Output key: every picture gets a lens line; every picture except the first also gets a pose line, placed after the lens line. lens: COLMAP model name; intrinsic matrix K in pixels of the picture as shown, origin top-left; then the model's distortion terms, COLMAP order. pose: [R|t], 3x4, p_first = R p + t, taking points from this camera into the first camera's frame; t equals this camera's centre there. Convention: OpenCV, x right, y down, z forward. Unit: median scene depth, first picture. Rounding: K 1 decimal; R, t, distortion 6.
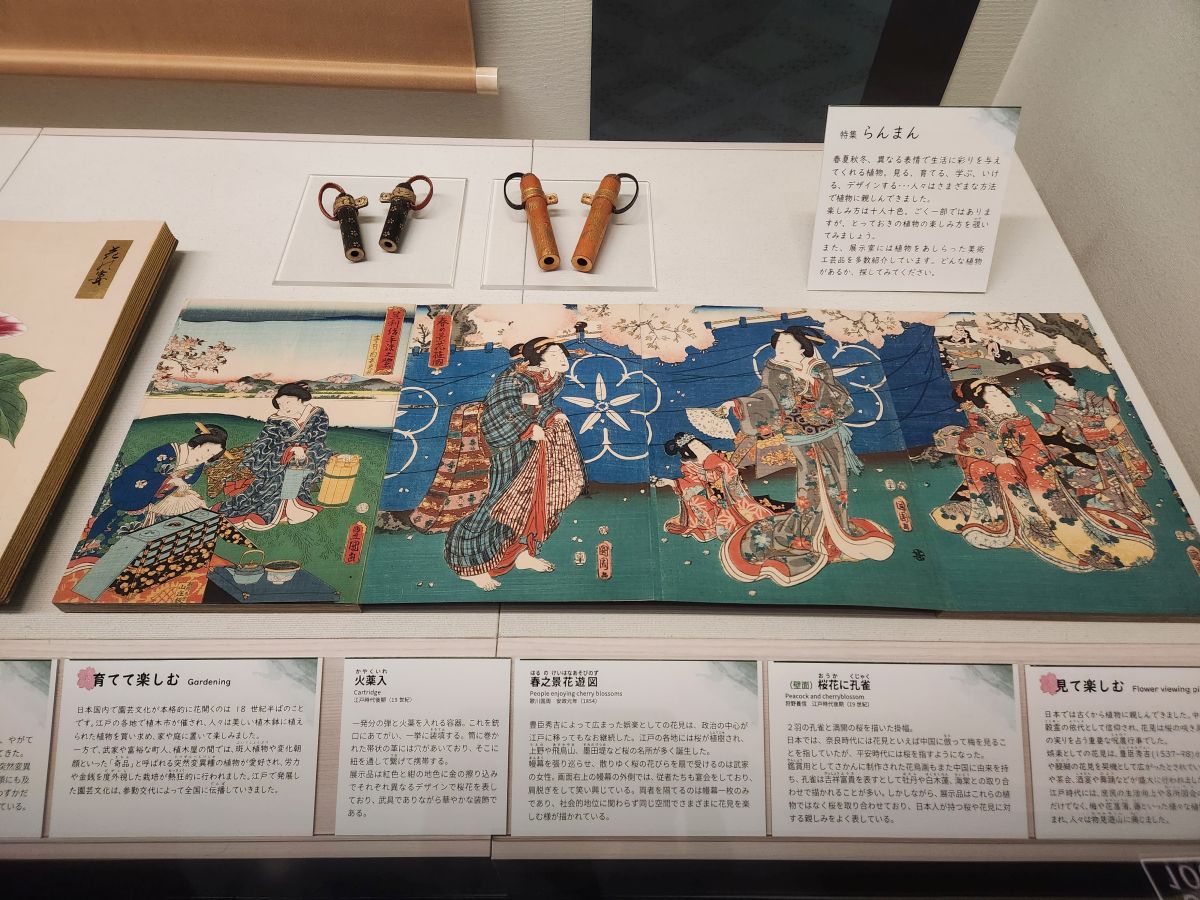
lens RADIAL K [[491.8, 0, 599.9], [0, 491.8, 374.0], [0, 0, 1]] dist [0.013178, -0.000871]
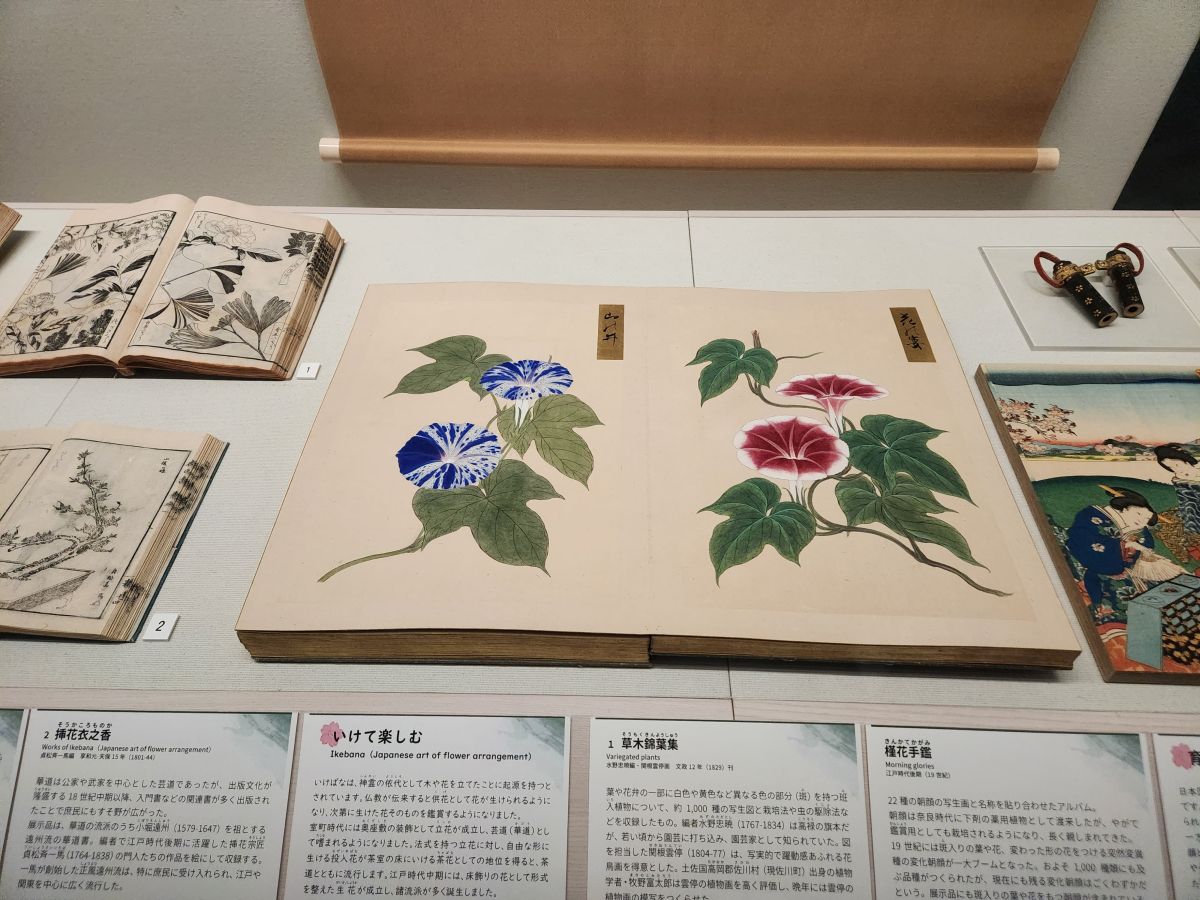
lens RADIAL K [[472.6, 0, 600.0], [0, 472.6, 375.4], [0, 0, 1]] dist [0.010659, 0.000601]
pose [[0.999721, -0.003385, -0.023366, -1.148657], [0.001012, 0.994900, -0.100857, -0.018052], [0.023588, 0.100805, 0.994627, -0.018227]]
